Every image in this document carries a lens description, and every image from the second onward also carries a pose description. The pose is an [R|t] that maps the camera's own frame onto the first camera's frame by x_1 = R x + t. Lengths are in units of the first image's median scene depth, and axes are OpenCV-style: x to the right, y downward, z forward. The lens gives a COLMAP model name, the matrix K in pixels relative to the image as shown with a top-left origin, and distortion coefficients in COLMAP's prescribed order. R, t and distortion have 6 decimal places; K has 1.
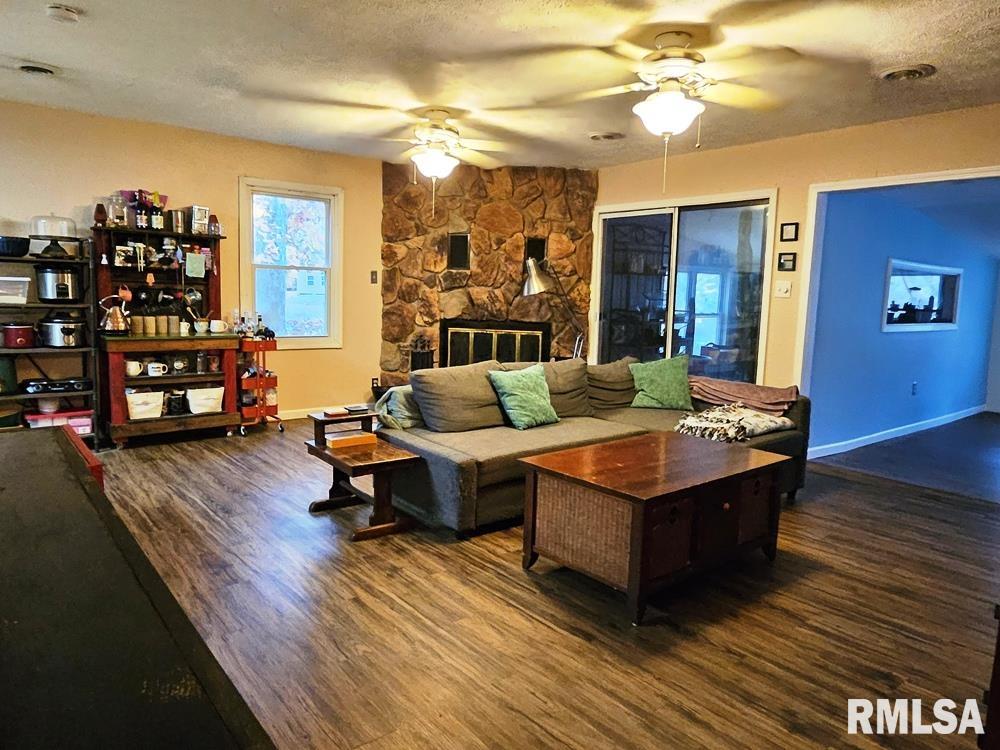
lens RADIAL K [[681.5, 0, 500.8], [0, 681.5, 373.0], [0, 0, 1]] dist [0.002694, 0.000492]
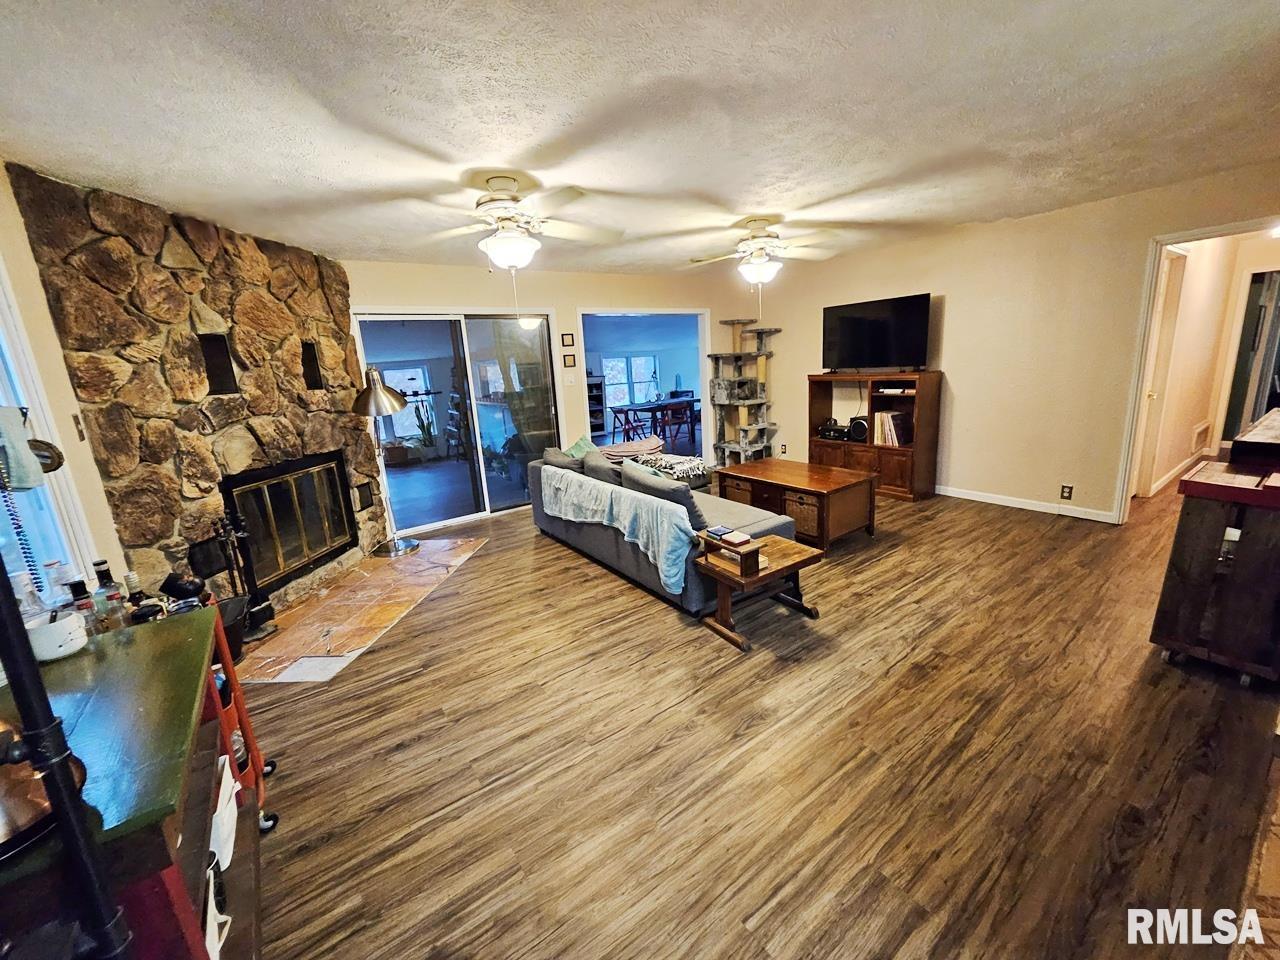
lens RADIAL K [[514.6, 0, 641.7], [0, 514.6, 477.1], [0, 0, 1]] dist [0.002714, 0.000127]
pose [[0.051534, -0.252374, 0.966256, -0.517749], [0.186248, 0.952996, 0.238978, -0.121879], [-0.981150, 0.167648, 0.096116, 0.598452]]
